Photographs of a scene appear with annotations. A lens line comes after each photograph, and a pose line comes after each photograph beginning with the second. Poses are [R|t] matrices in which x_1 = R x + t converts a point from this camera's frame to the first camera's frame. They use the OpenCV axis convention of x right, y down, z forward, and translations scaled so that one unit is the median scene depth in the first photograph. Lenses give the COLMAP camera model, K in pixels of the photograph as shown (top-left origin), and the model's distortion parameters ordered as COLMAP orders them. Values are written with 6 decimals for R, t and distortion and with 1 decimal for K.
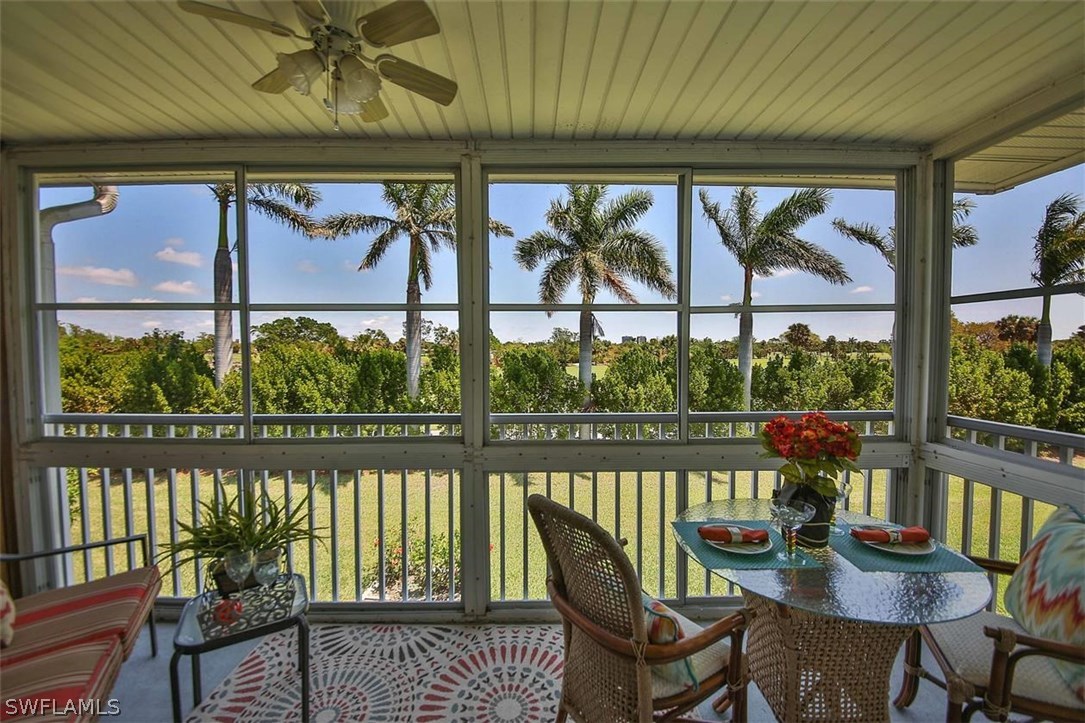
lens RADIAL K [[412.7, 0, 545.2], [0, 412.7, 361.0], [0, 0, 1]] dist [0.020594, -0.019456]
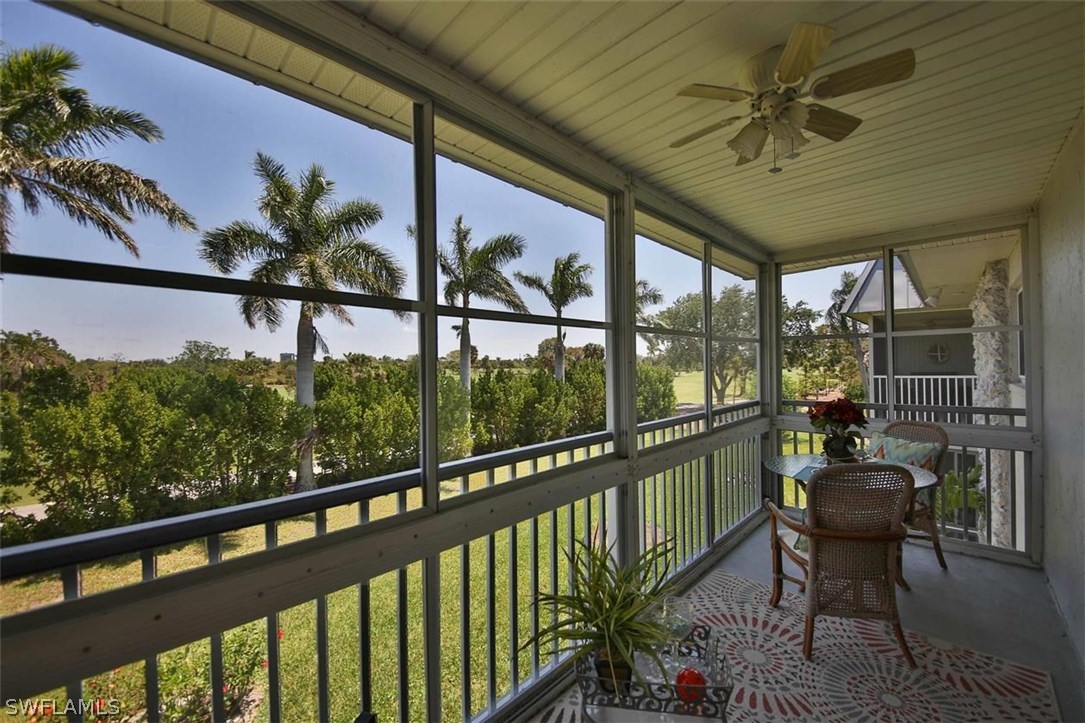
lens RADIAL K [[408.1, 0, 543.4], [0, 408.1, 359.4], [0, 0, 1]] dist [0.008258, -0.010741]
pose [[0.718169, 0.002192, 0.695865, -0.158183], [0.030801, 0.998915, -0.034935, -0.002717], [-0.695186, 0.046523, 0.717323, 0.060751]]
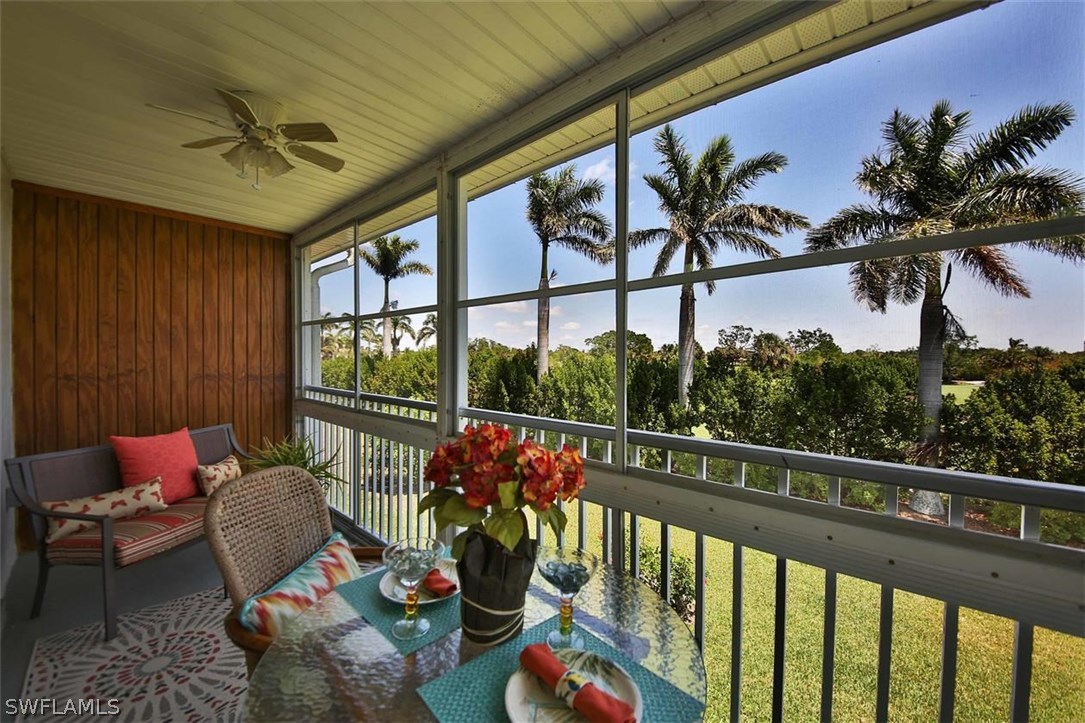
lens RADIAL K [[412.7, 0, 545.2], [0, 412.7, 361.0], [0, 0, 1]] dist [0.020594, -0.019456]
pose [[0.727822, 0.012611, -0.685650, 0.113494], [-0.028693, 0.999515, -0.012075, 0.003008], [0.685166, 0.028462, 0.727831, 0.059838]]
